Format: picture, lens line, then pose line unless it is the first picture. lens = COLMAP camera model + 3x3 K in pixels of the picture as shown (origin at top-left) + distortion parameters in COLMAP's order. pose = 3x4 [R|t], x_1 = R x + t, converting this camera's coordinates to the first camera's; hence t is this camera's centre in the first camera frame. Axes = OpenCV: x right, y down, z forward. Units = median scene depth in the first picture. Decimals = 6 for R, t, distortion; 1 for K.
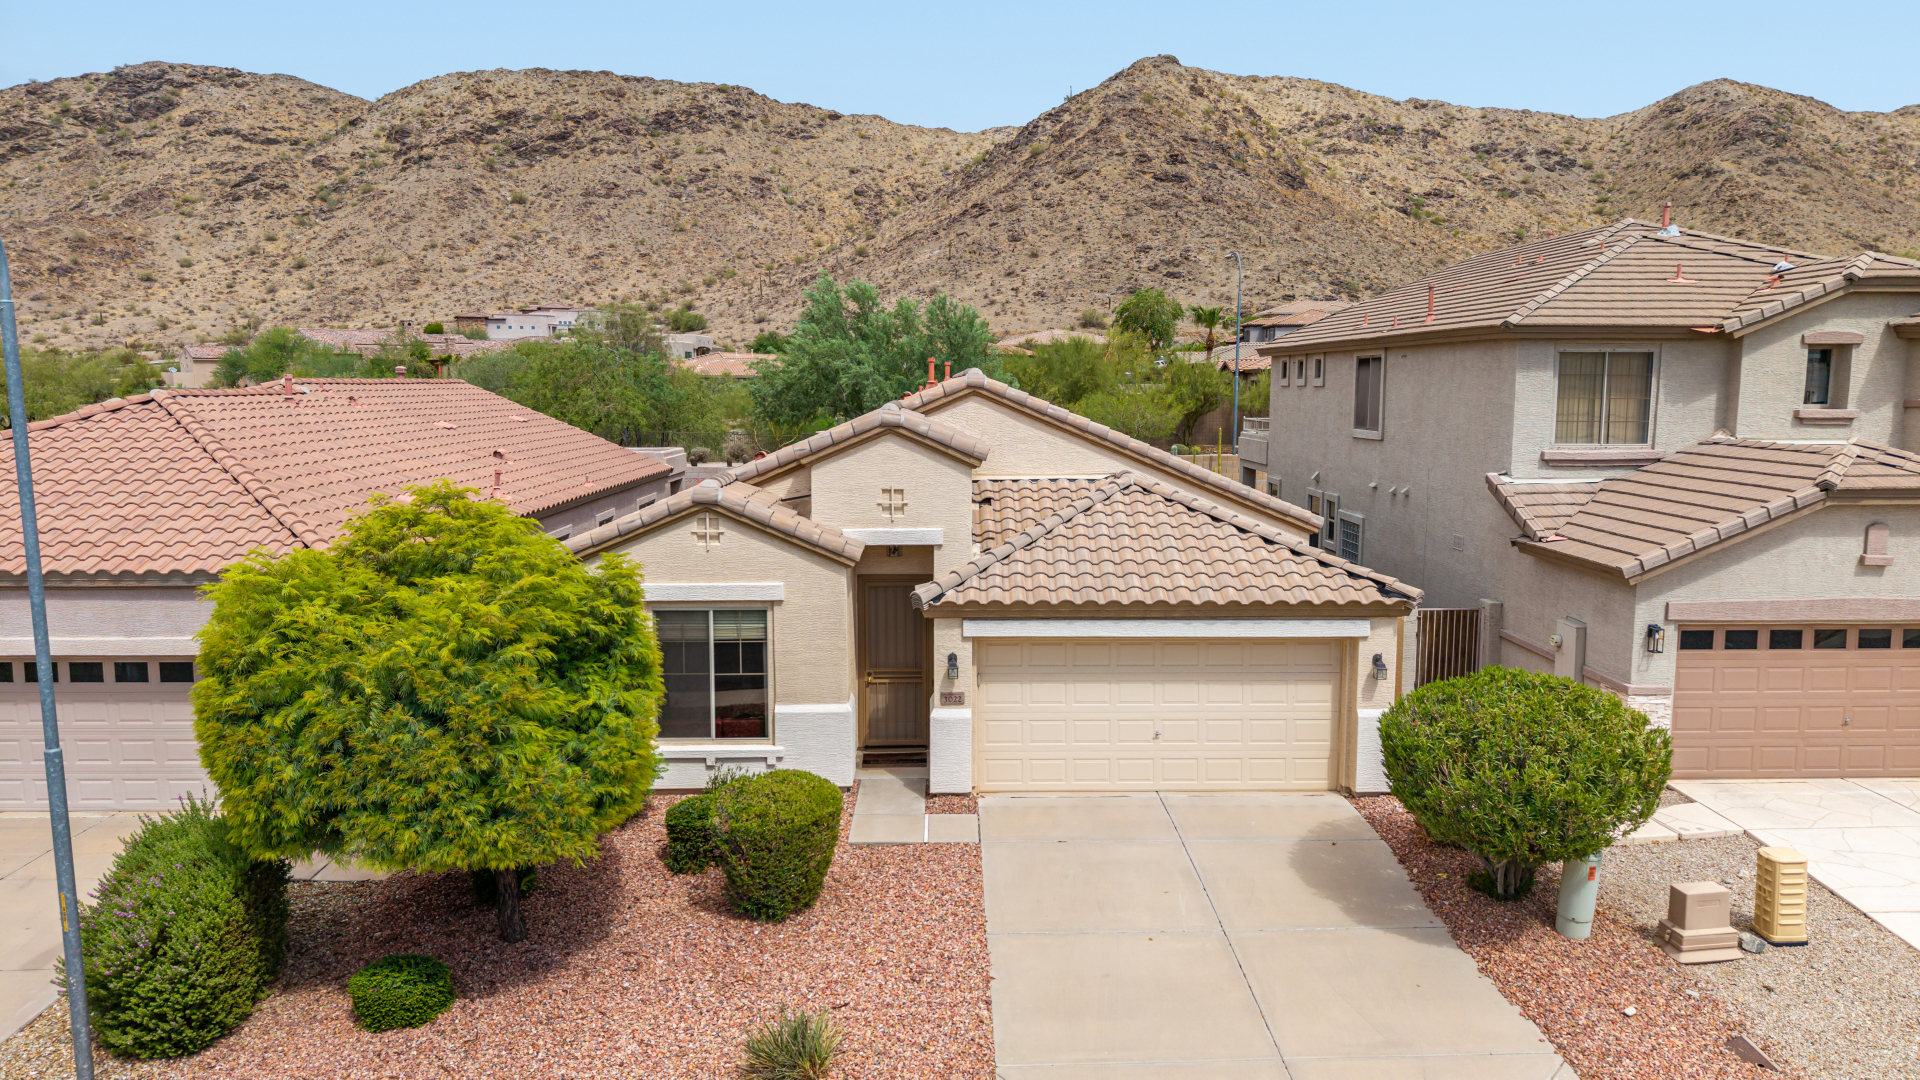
lens RADIAL K [[1290.7, 0, 960.0], [0, 1290.7, 540.0], [0, 0, 1]] dist [0.035521, -0.041699]
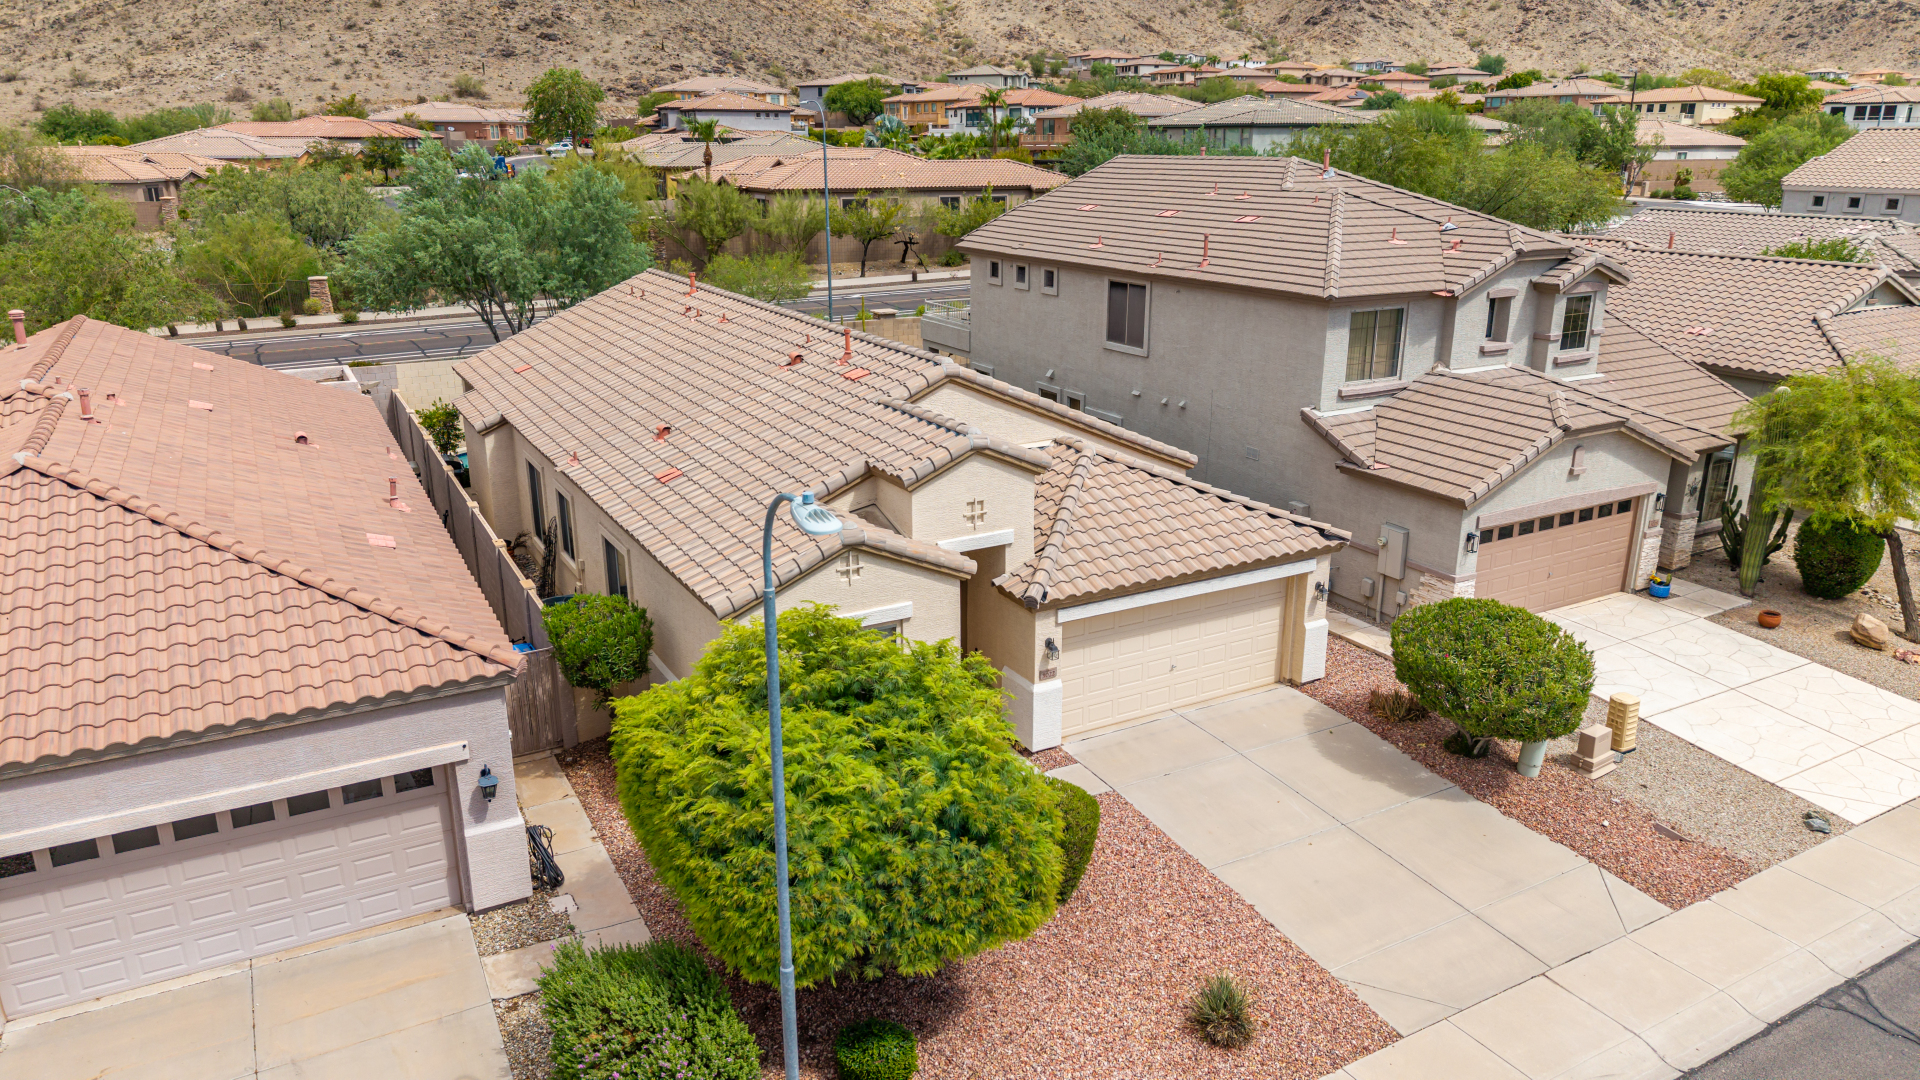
lens RADIAL K [[1290.7, 0, 960.0], [0, 1290.7, 540.0], [0, 0, 1]] dist [0.035521, -0.041699]
pose [[0.882358, -0.140690, 0.449056, -0.053784], [0.057065, 0.979209, 0.194660, -0.021172], [-0.467106, -0.146134, 0.872041, 0.001729]]
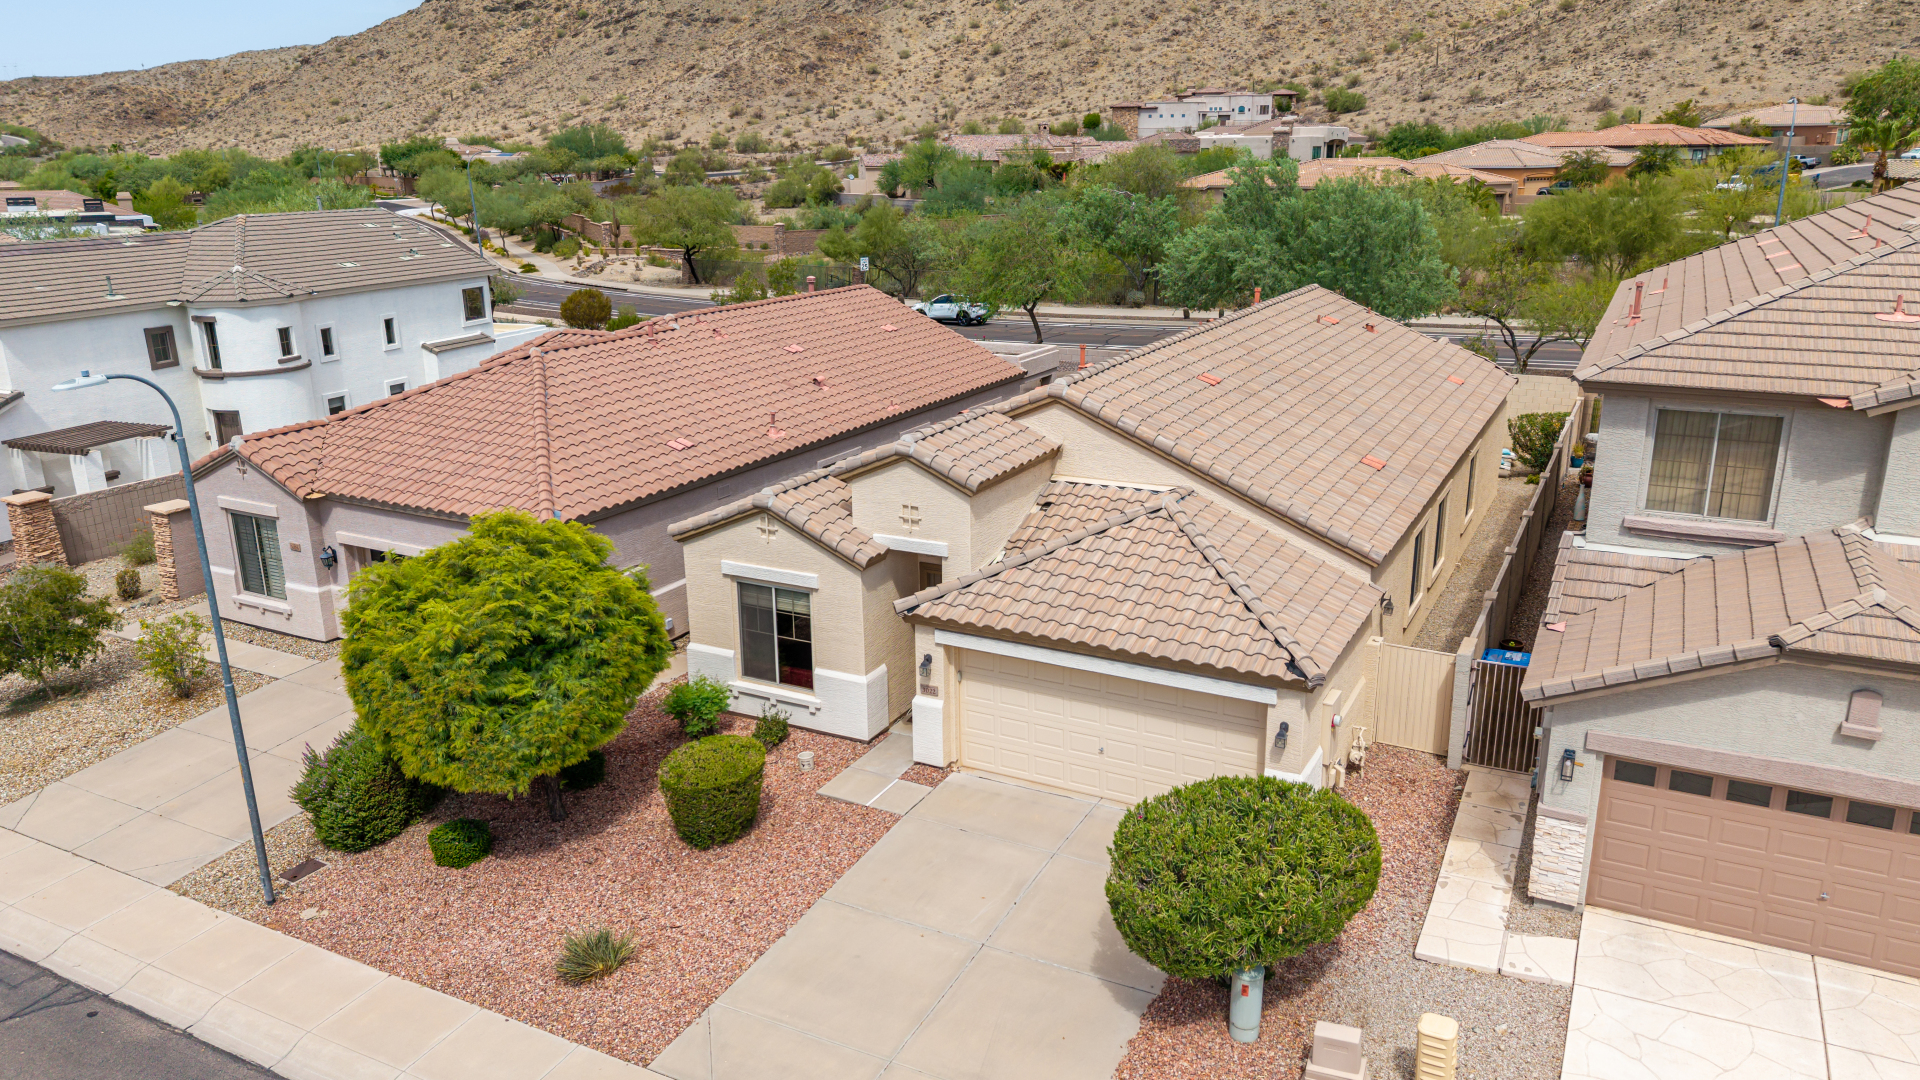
lens RADIAL K [[1324.0, 0, 960.0], [0, 1324.0, 540.0], [0, 0, 1]] dist [0.033634, -0.024399]
pose [[0.872448, 0.126651, -0.472011, 0.052498], [-0.046899, 0.983076, 0.177095, -0.021004], [0.486451, -0.132370, 0.863622, -0.002411]]
